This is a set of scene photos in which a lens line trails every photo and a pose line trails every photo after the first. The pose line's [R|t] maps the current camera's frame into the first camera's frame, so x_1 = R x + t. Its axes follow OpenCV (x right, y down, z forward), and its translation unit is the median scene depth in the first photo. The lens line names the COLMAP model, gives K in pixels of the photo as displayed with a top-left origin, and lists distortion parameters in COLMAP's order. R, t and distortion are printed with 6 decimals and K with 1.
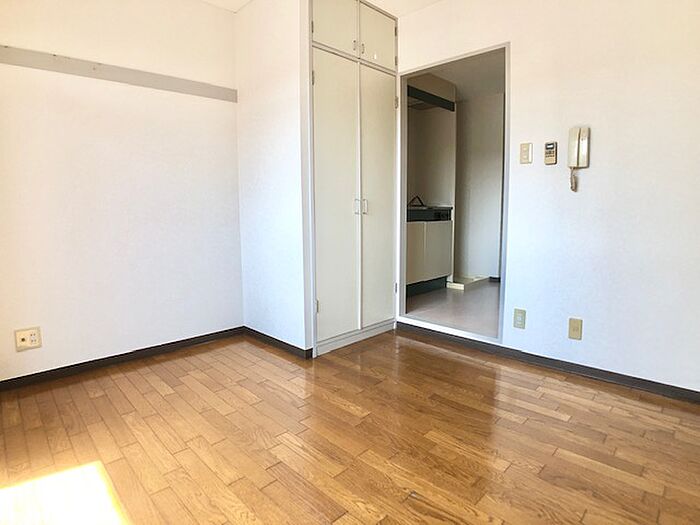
lens RADIAL K [[388.0, 0, 344.1], [0, 388.0, 260.1], [0, 0, 1]] dist [-0.098921, 0.026570]
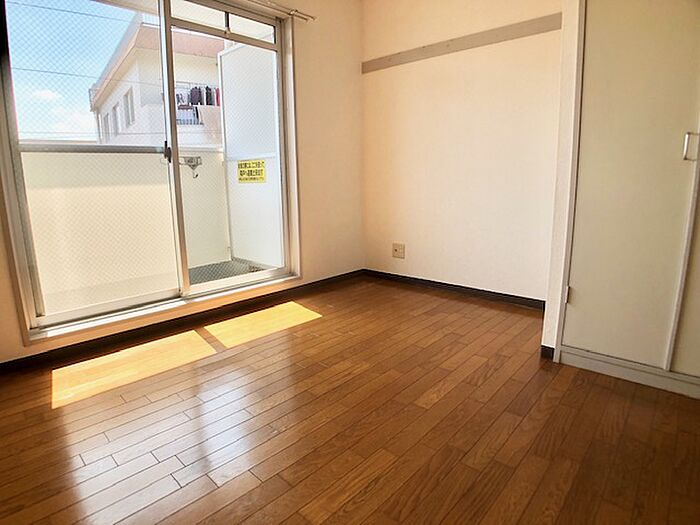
lens RADIAL K [[388.0, 0, 344.1], [0, 388.0, 260.1], [0, 0, 1]] dist [-0.098921, 0.026570]
pose [[0.031223, 0.197994, -0.979706, 0.679100], [-0.113613, 0.974534, 0.193328, -0.034439], [0.993034, 0.105271, 0.052922, 0.648330]]
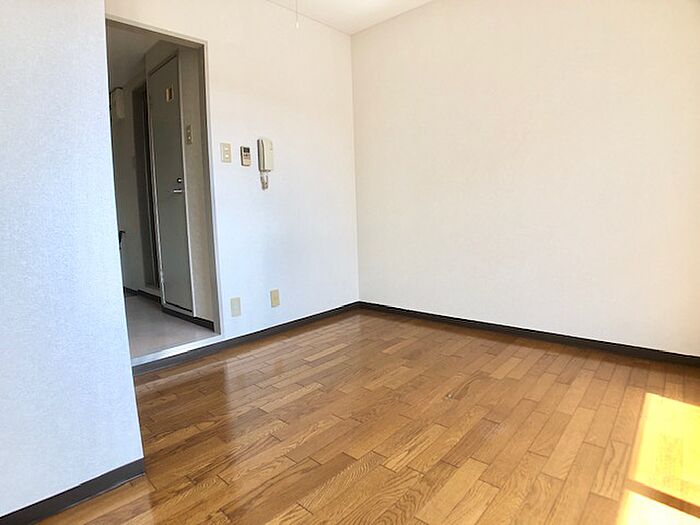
lens RADIAL K [[388.0, 0, 344.1], [0, 388.0, 260.1], [0, 0, 1]] dist [-0.098921, 0.026570]
pose [[-0.043121, -0.114397, 0.992499, -0.689903], [0.163776, 0.979175, 0.119977, -0.061255], [-0.985555, 0.167721, -0.023487, 0.801789]]
